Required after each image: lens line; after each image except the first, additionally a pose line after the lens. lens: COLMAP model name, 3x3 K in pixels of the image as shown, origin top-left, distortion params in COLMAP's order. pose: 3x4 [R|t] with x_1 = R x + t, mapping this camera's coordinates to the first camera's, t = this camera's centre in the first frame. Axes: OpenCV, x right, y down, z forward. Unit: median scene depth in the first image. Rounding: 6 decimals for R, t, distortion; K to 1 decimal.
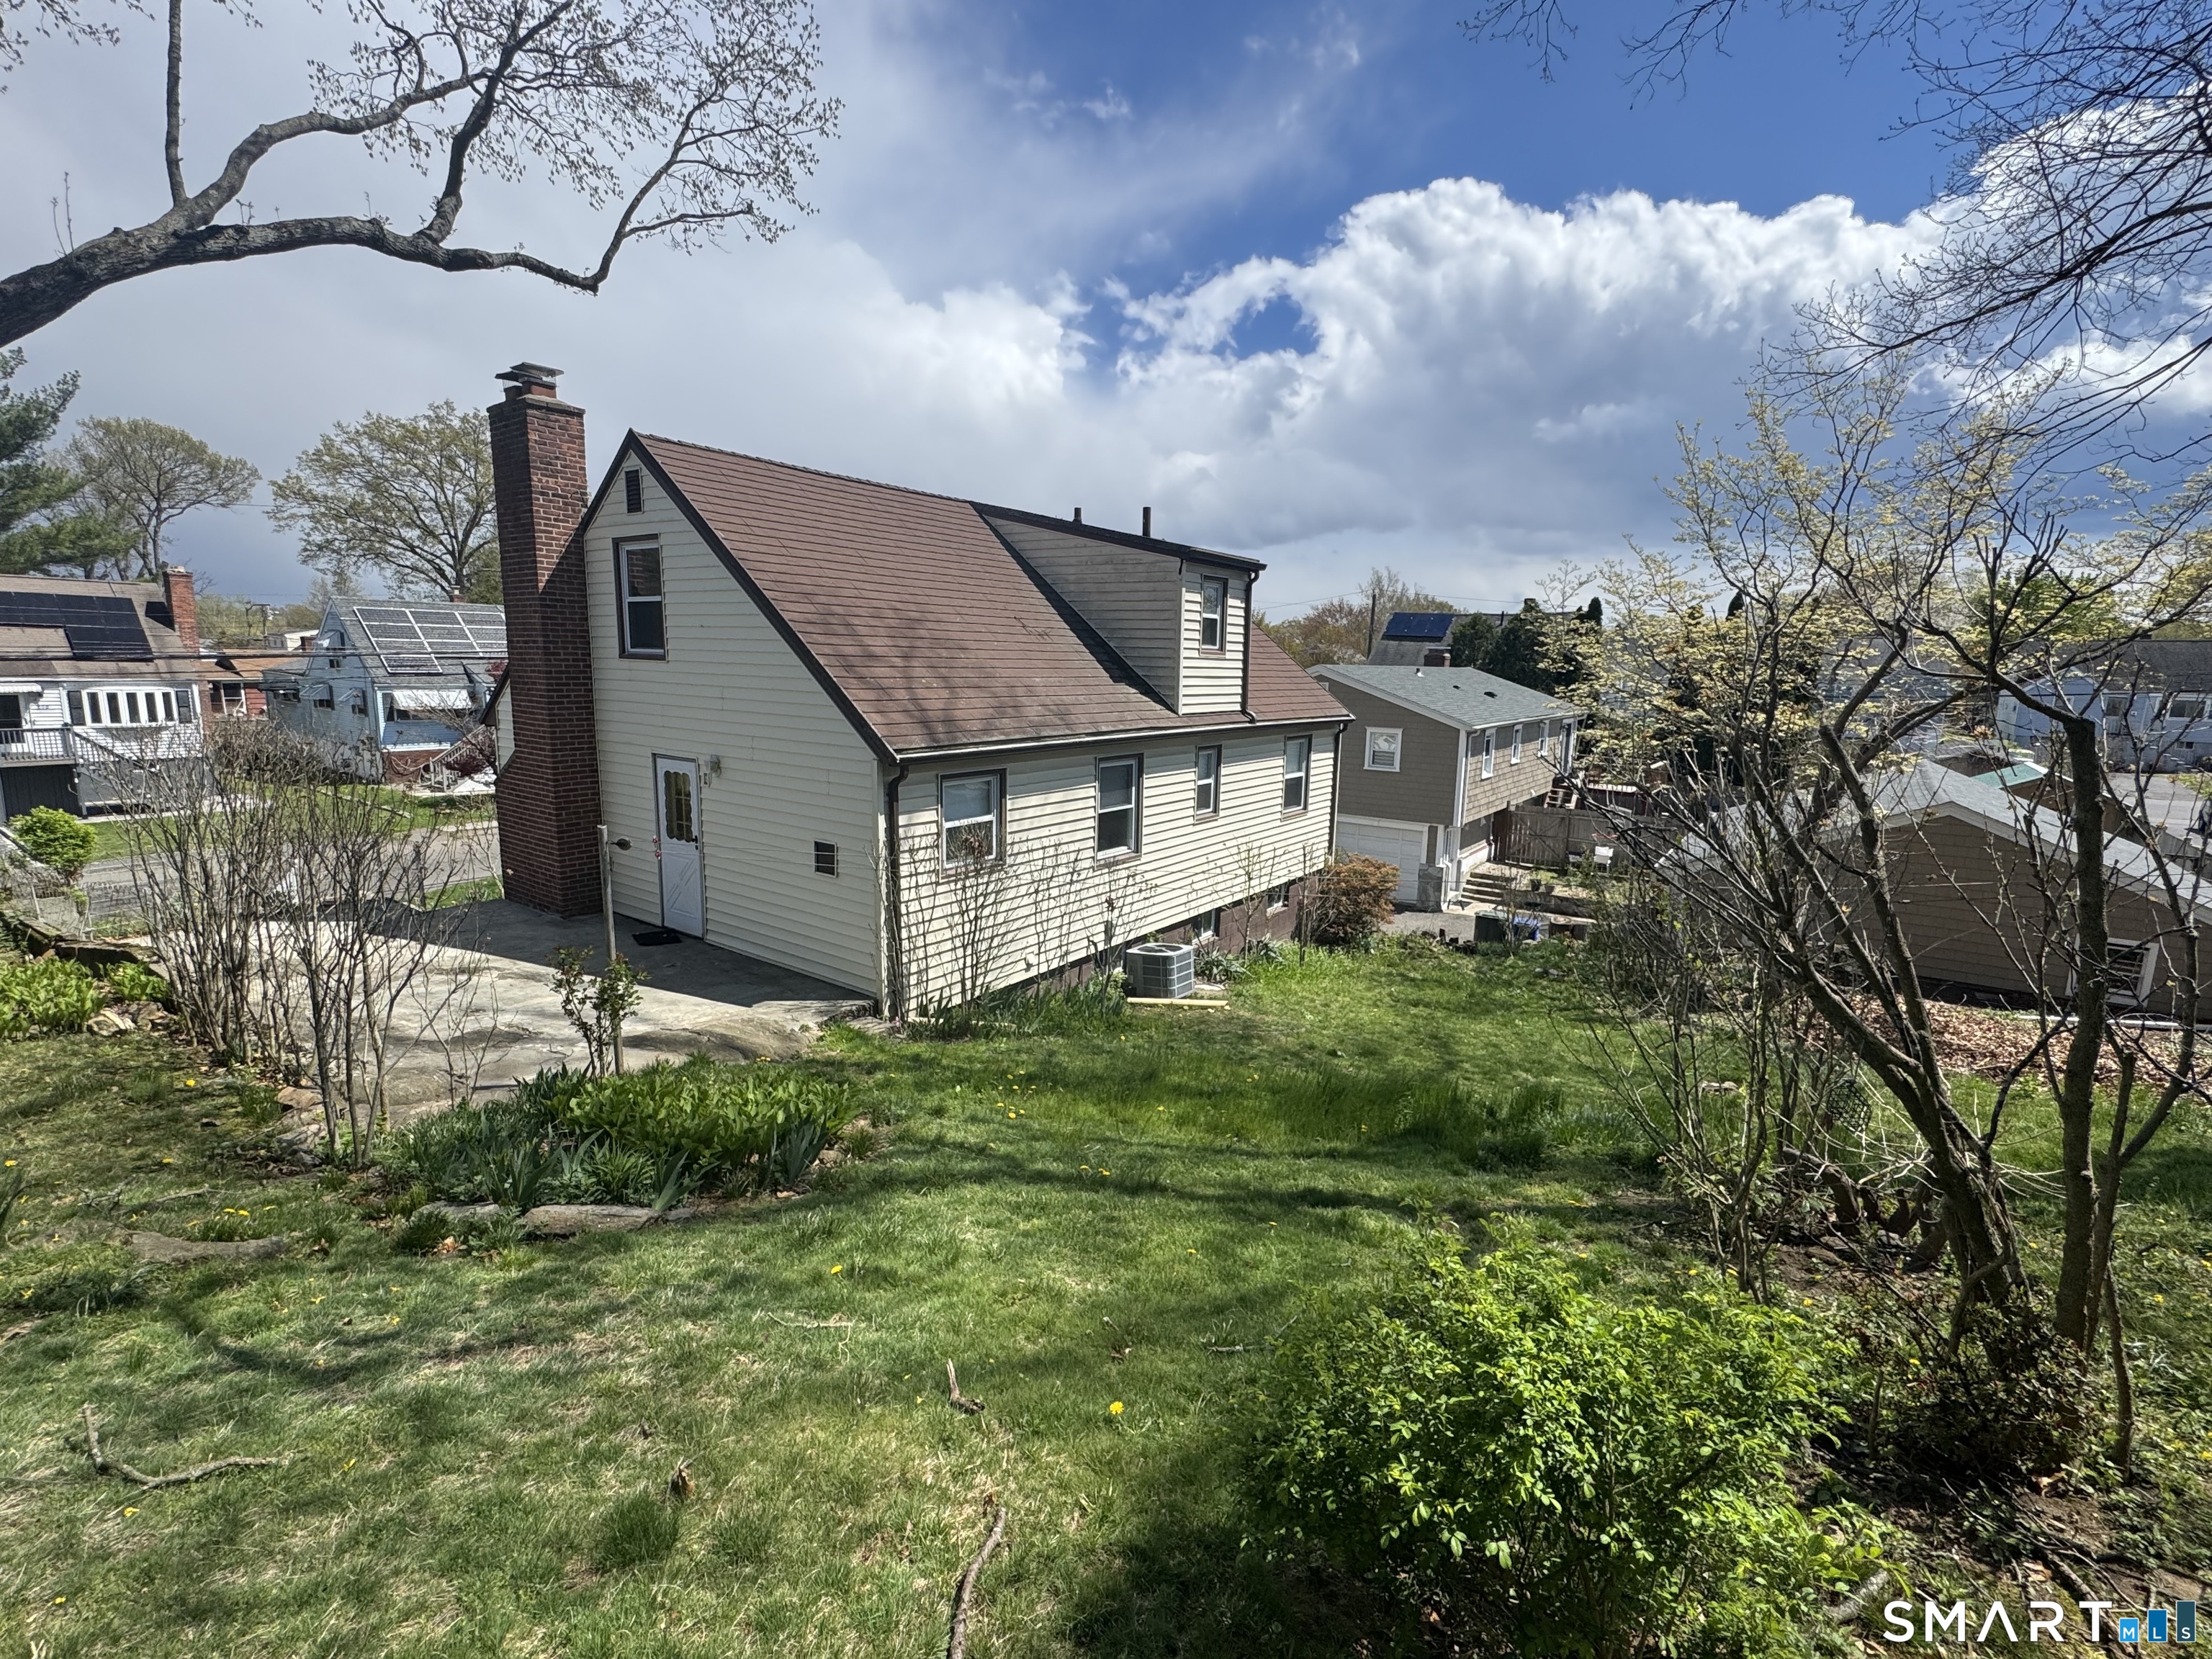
lens RADIAL K [[962.6, 0, 1106.0], [0, 962.6, 829.5], [0, 0, 1]] dist [0.000276, 0.000242]
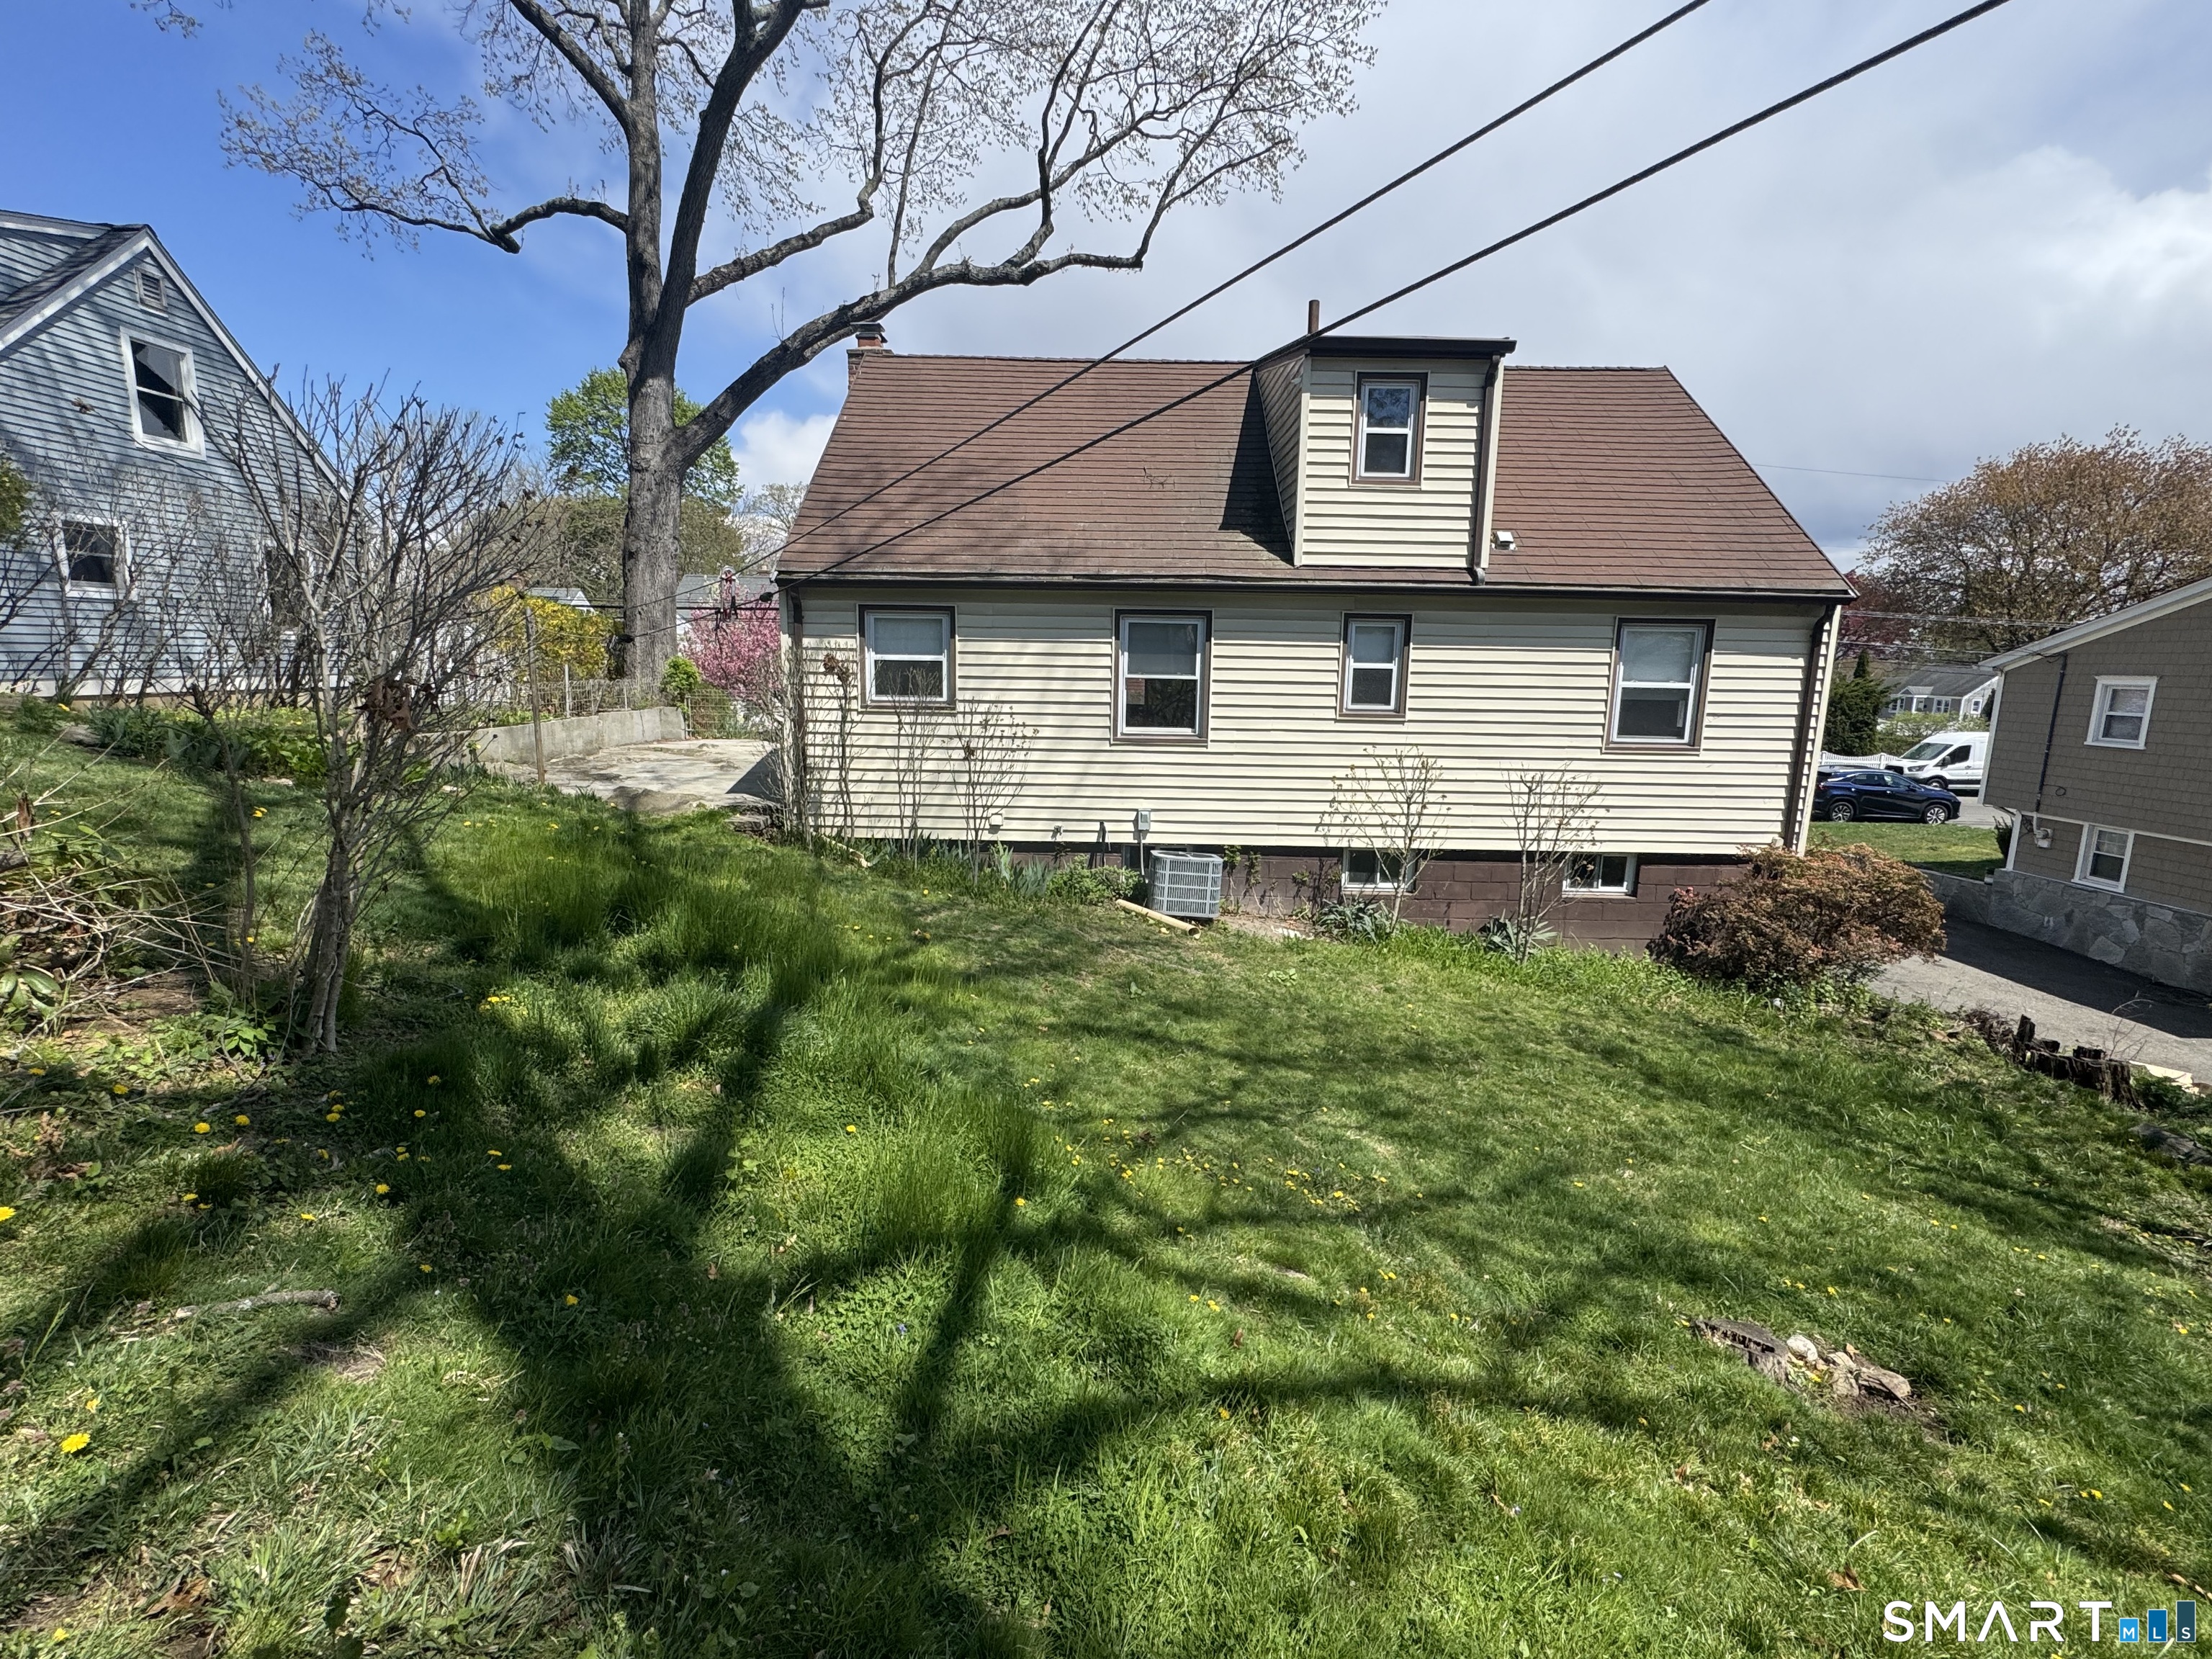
lens RADIAL K [[962.6, 0, 1106.0], [0, 962.6, 829.5], [0, 0, 1]] dist [0.000276, 0.000242]
pose [[0.606388, 0.130392, -0.784405, 0.569486], [-0.139606, 0.988599, 0.056411, 0.059596], [0.782818, 0.075301, 0.617678, 0.405014]]
